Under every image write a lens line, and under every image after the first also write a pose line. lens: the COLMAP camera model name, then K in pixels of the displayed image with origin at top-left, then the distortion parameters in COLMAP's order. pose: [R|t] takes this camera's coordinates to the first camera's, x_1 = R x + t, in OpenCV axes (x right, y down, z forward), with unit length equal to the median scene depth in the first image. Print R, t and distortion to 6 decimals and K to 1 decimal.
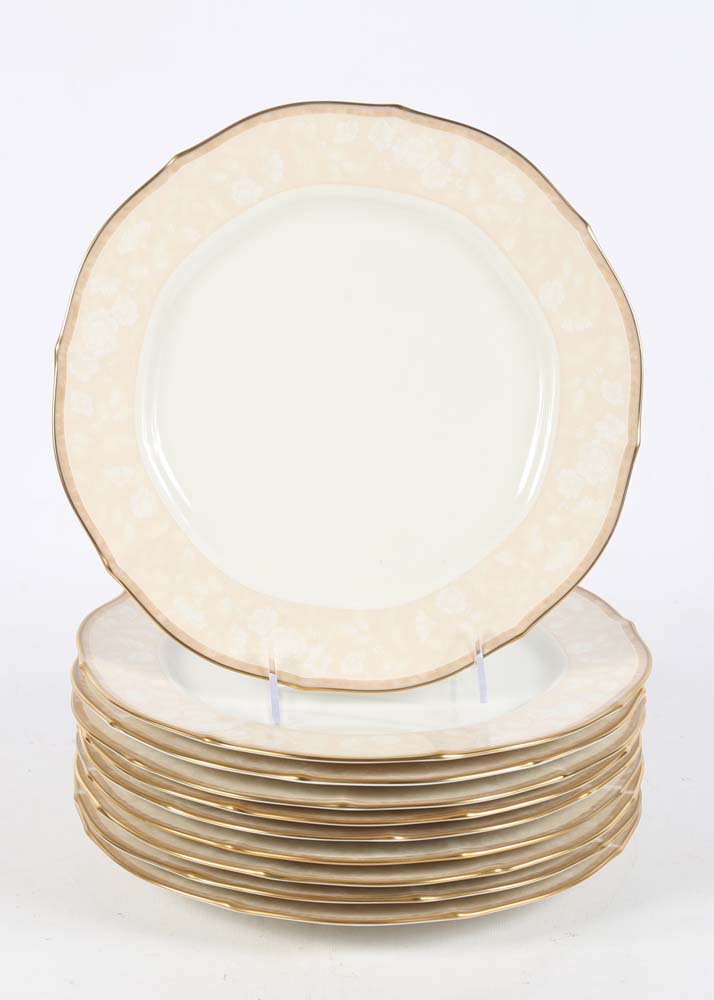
lens RADIAL K [[2888.6, 0, 357.0], [0, 2888.6, 500.0], [0, 0, 1]] dist [0.217865, 0.500866]
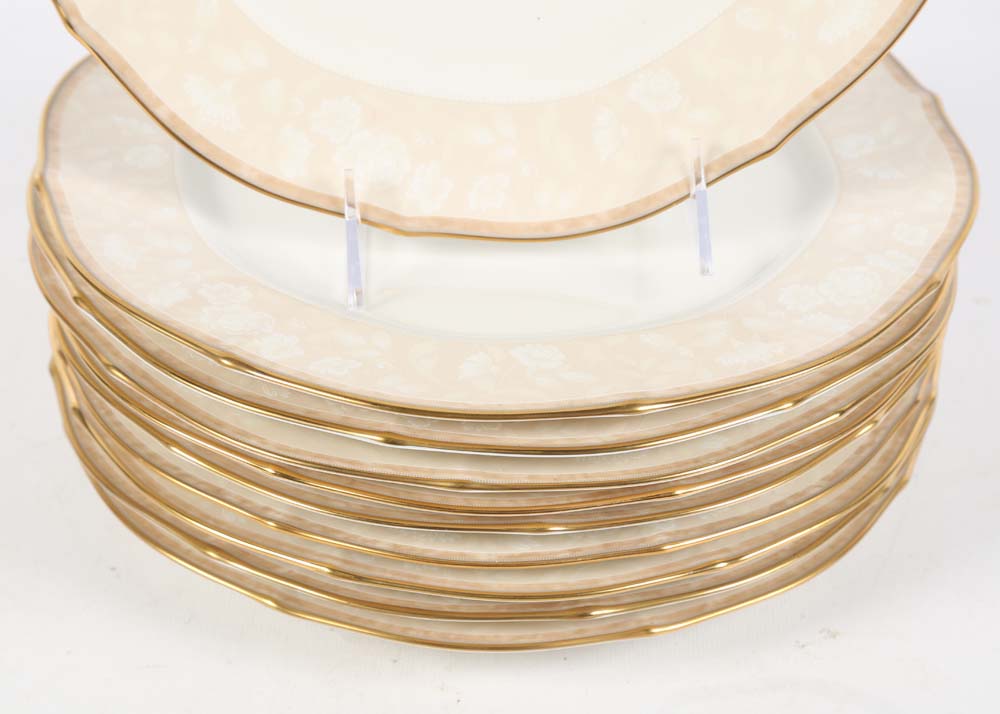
lens RADIAL K [[2176.4, 0, 500.0], [0, 2176.4, 357.0], [0, 0, 1]] dist [0.163155, 0.087096]
pose [[0.999763, 0.020212, -0.008026, 0.005496], [-0.017136, 0.959404, 0.281516, -0.038217], [0.013390, -0.281312, 0.959523, 0.557605]]
